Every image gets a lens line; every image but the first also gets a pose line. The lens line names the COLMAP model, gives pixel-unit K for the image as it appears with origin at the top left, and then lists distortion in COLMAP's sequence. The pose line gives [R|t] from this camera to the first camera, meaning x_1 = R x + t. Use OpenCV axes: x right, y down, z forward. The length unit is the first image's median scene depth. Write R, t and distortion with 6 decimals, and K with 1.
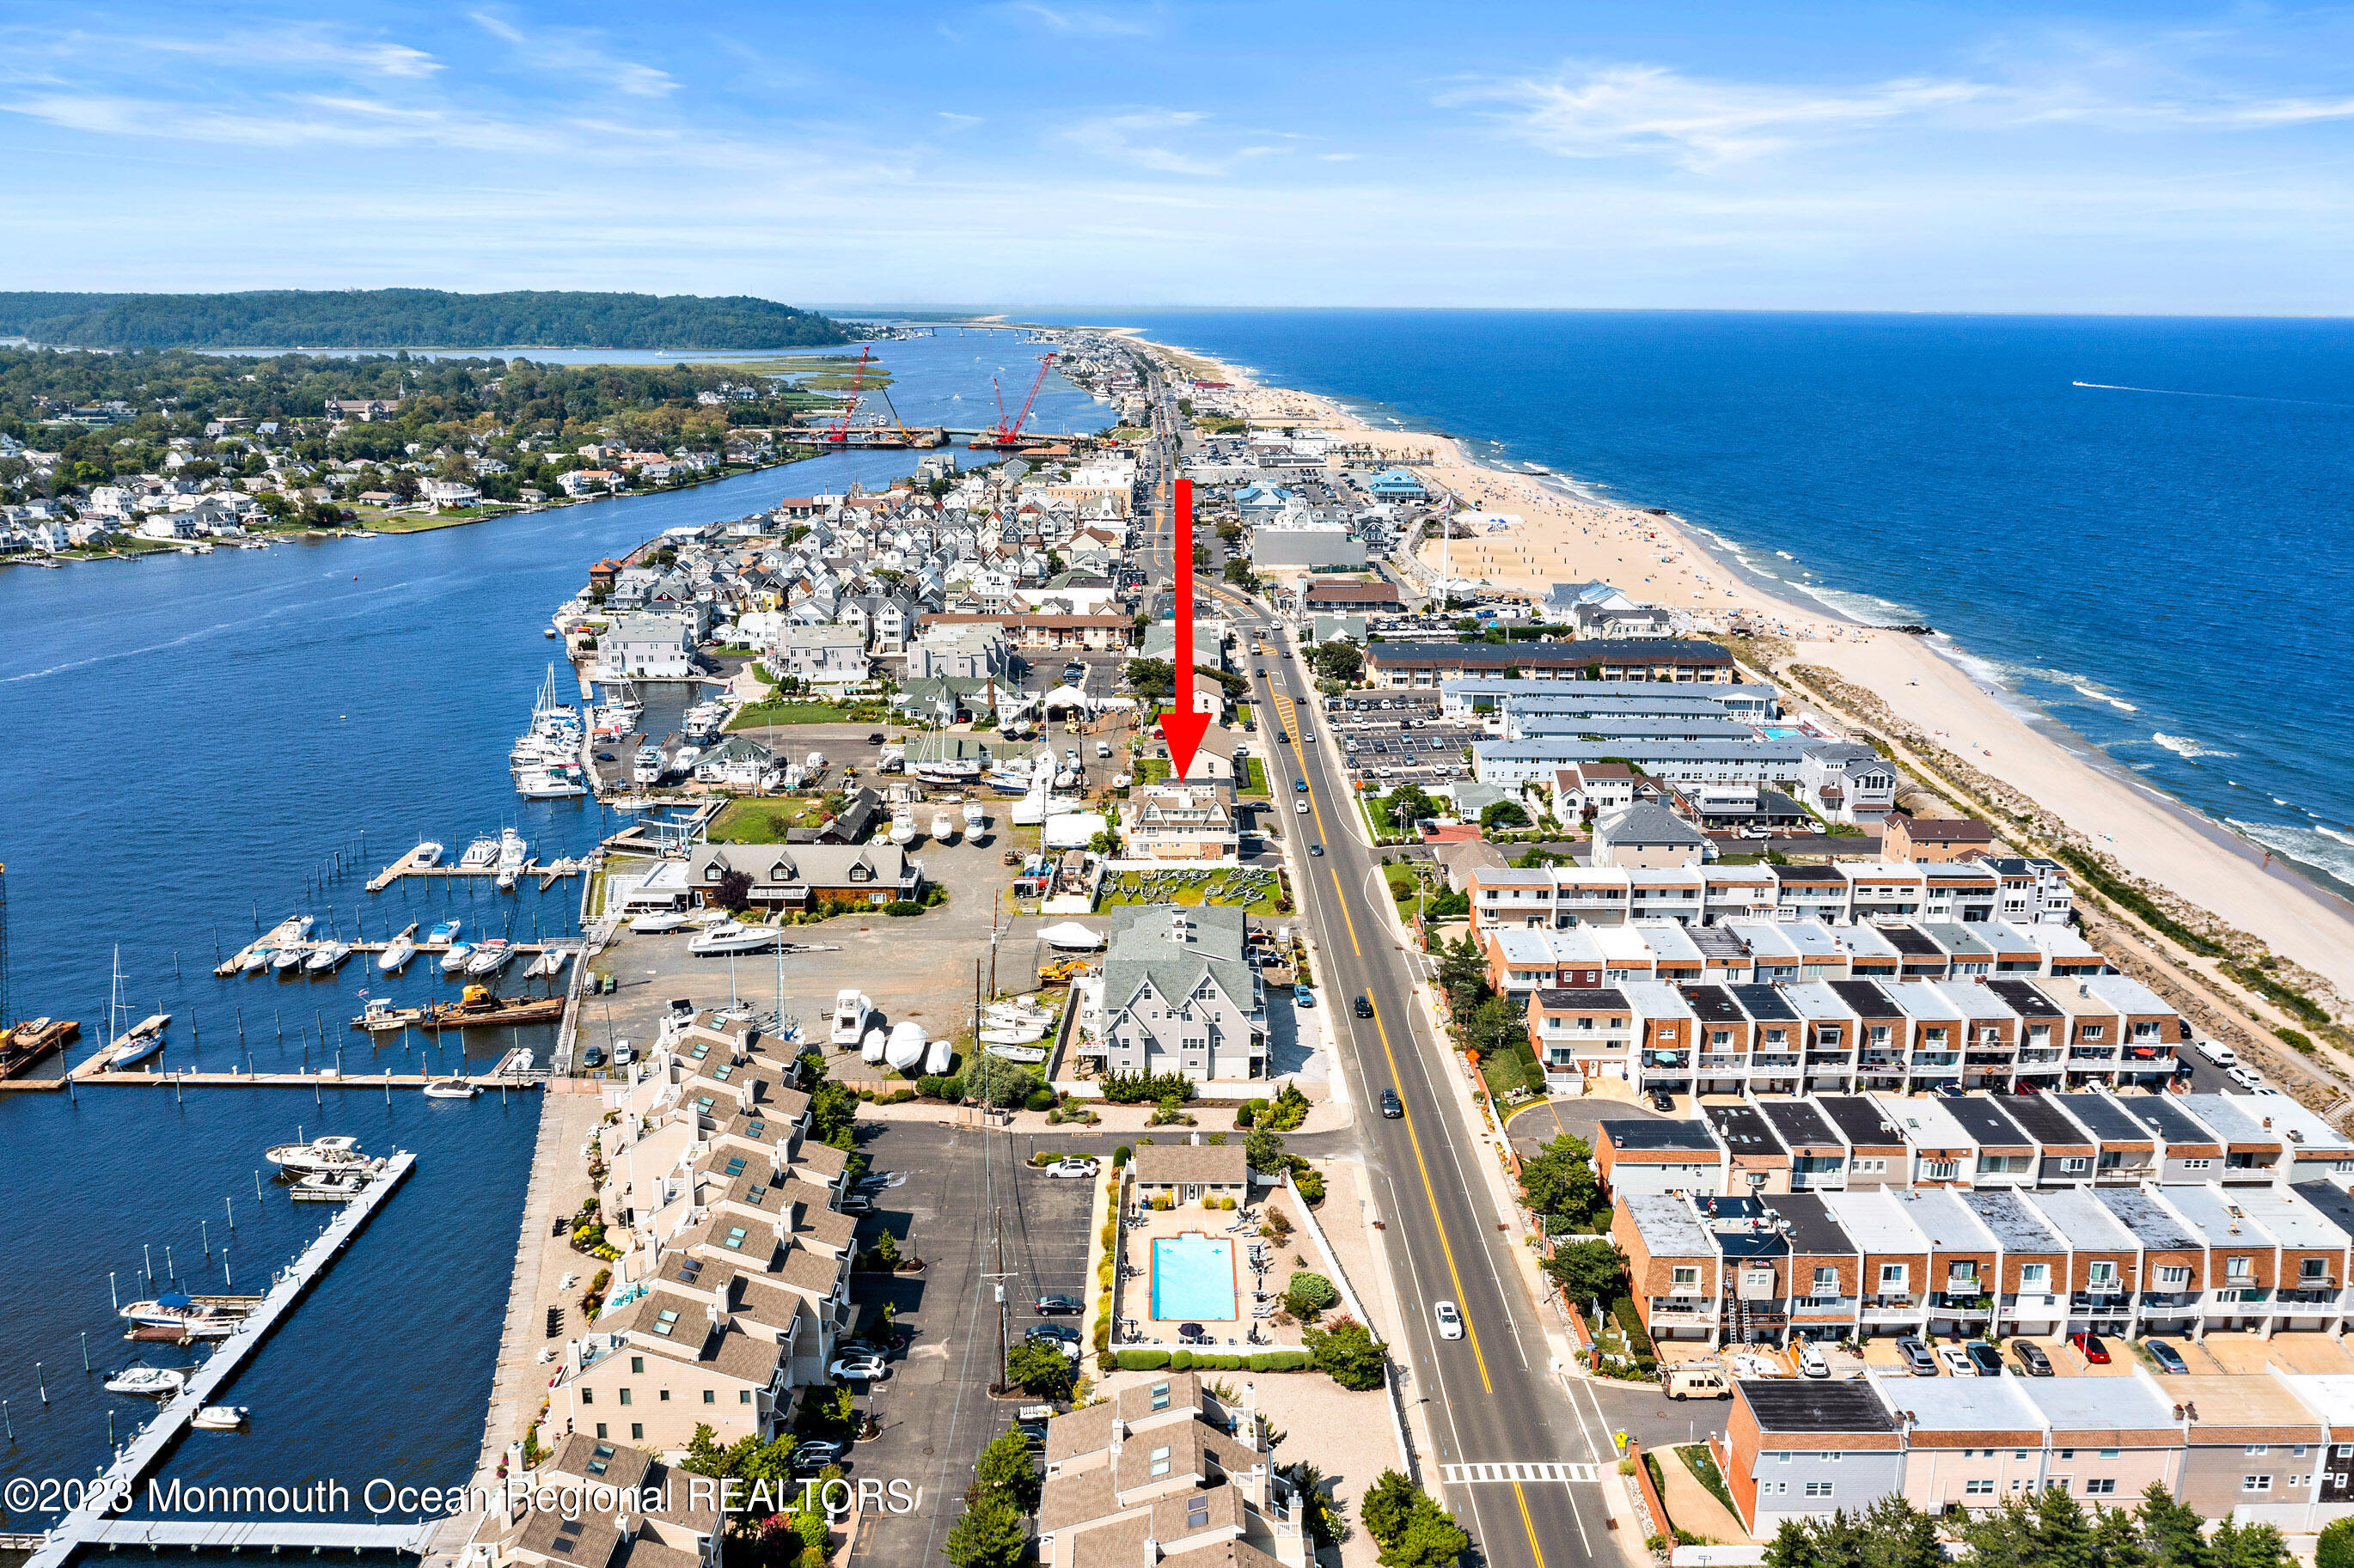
lens RADIAL K [[1871.2, 0, 1177.0], [0, 1871.2, 784.0], [0, 0, 1]] dist [0.000463, 0.000227]
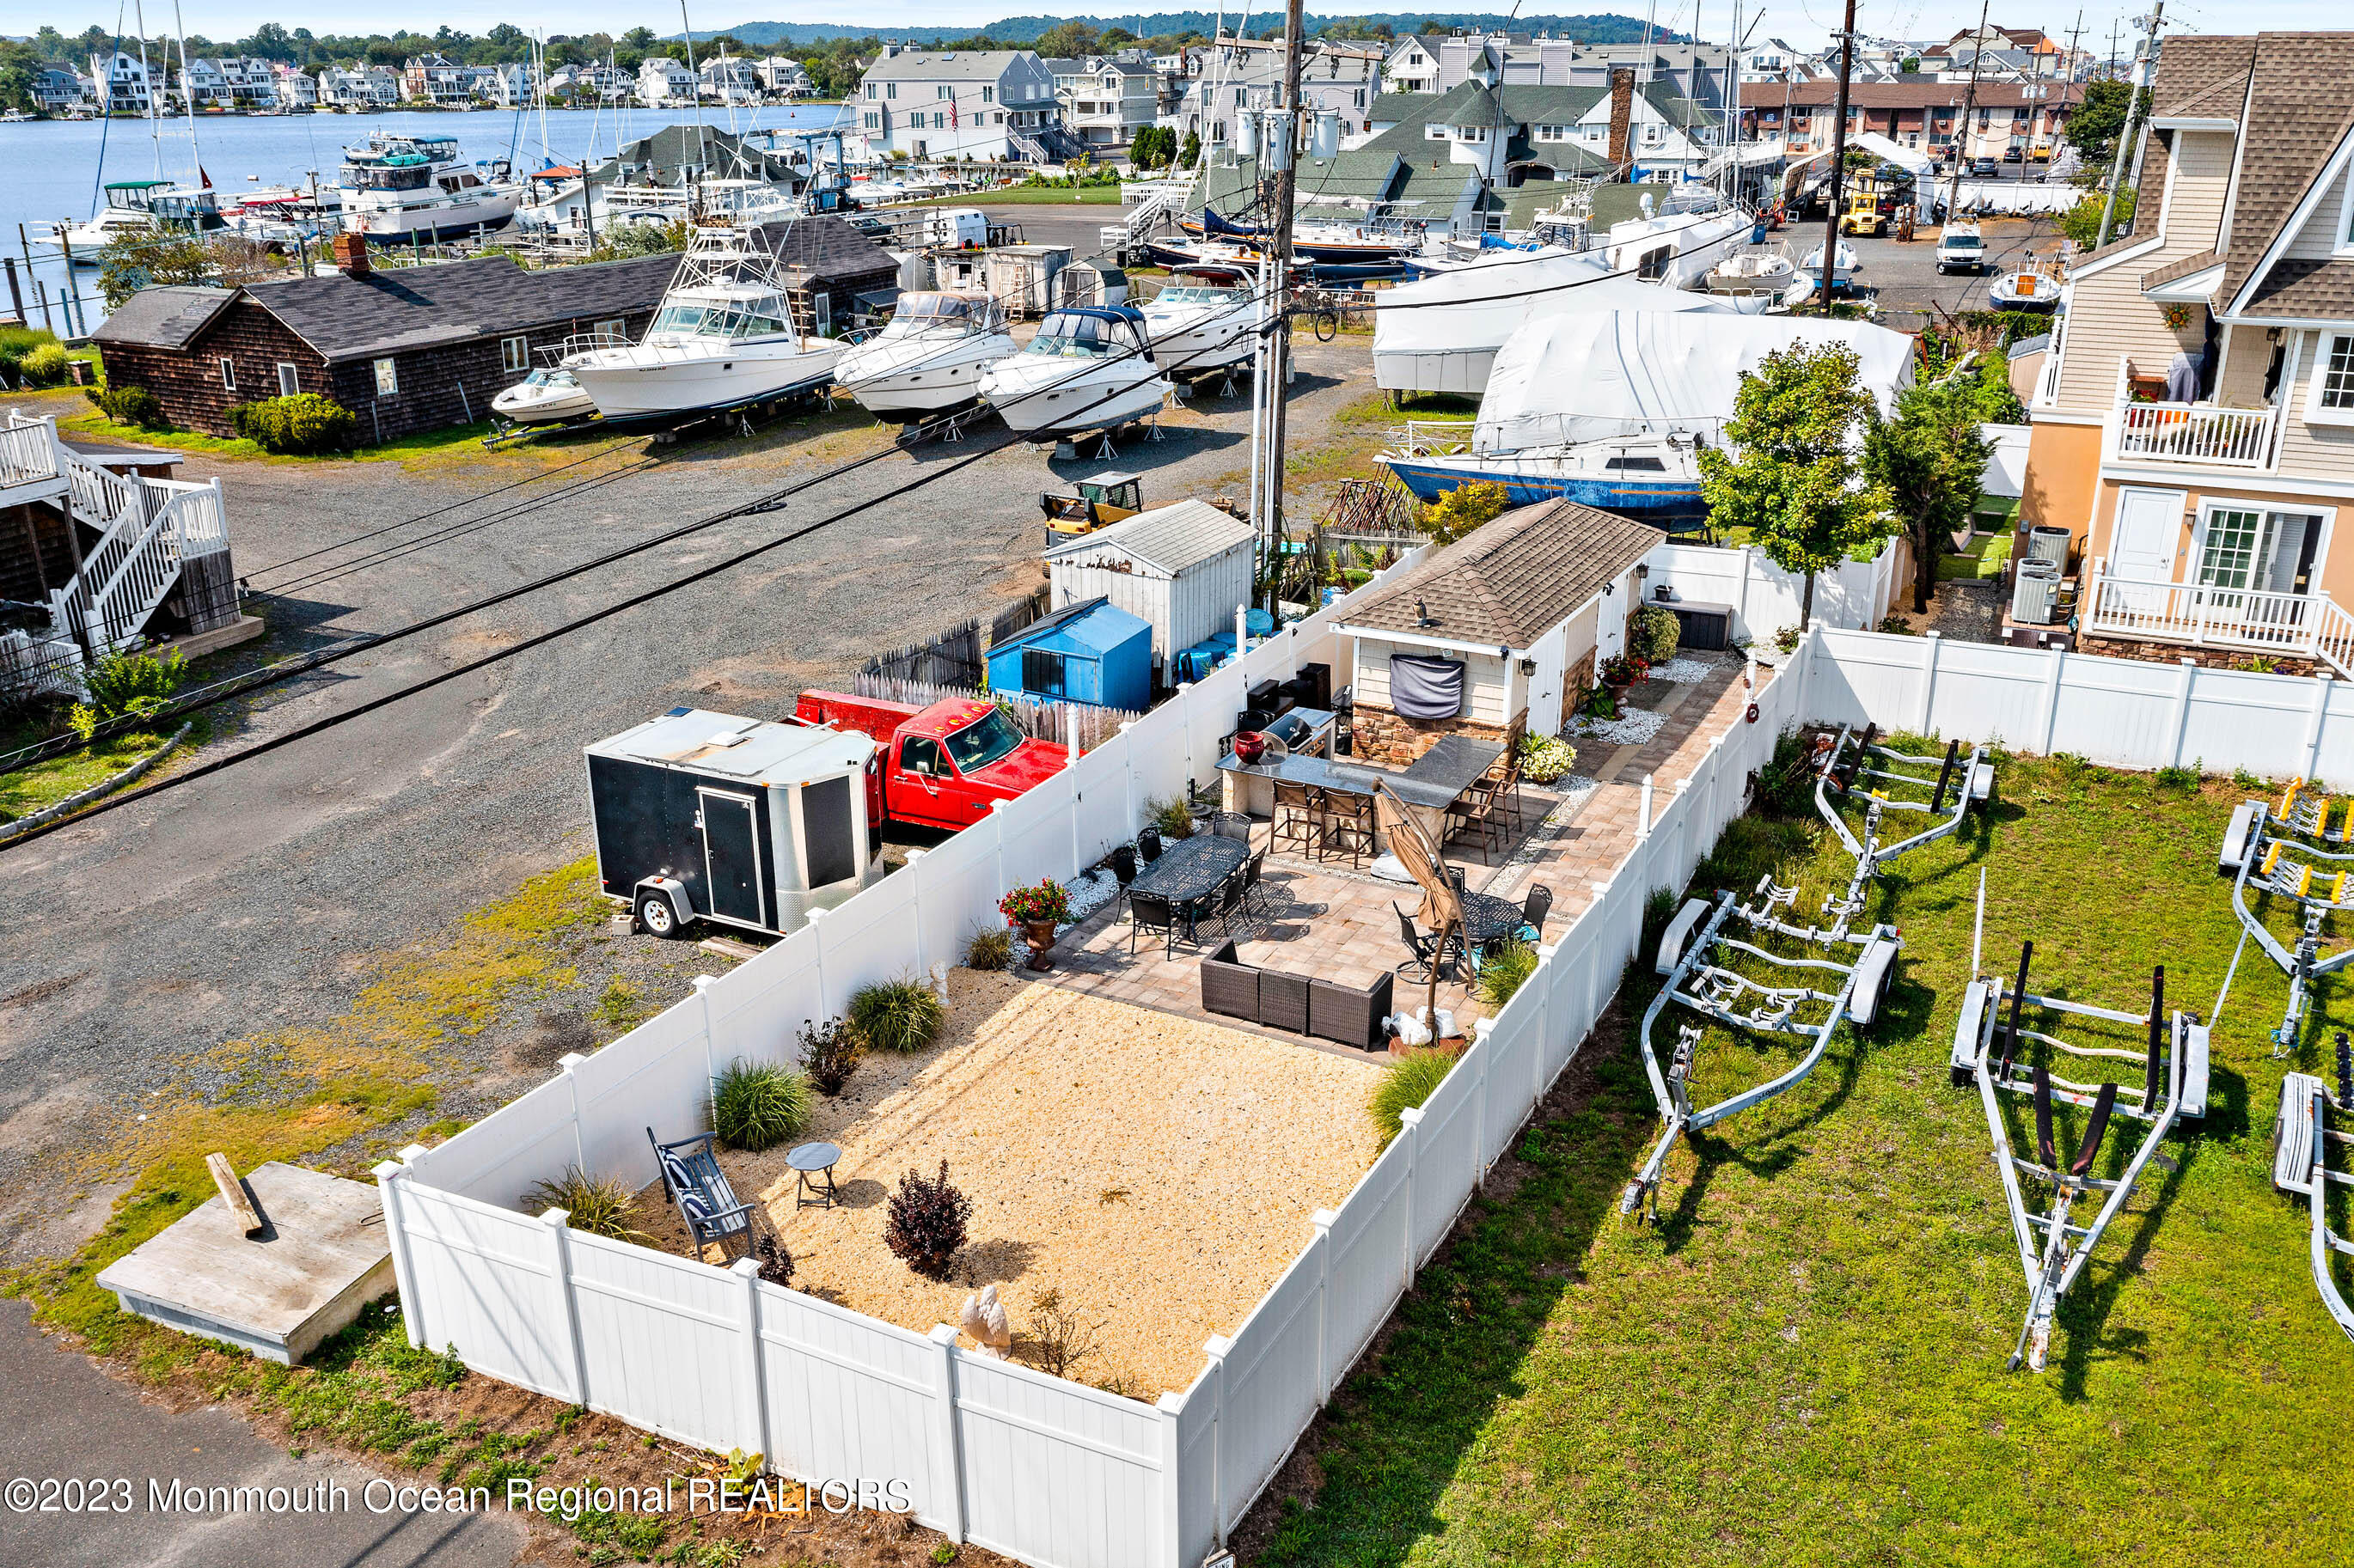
lens RADIAL K [[1871.2, 0, 1177.0], [0, 1871.2, 784.0], [0, 0, 1]] dist [0.000463, 0.000227]
pose [[0.904148, 0.143612, -0.402359, -0.021129], [-0.095879, 0.985993, 0.136473, 0.028623], [0.416322, -0.084814, 0.905253, 0.660406]]
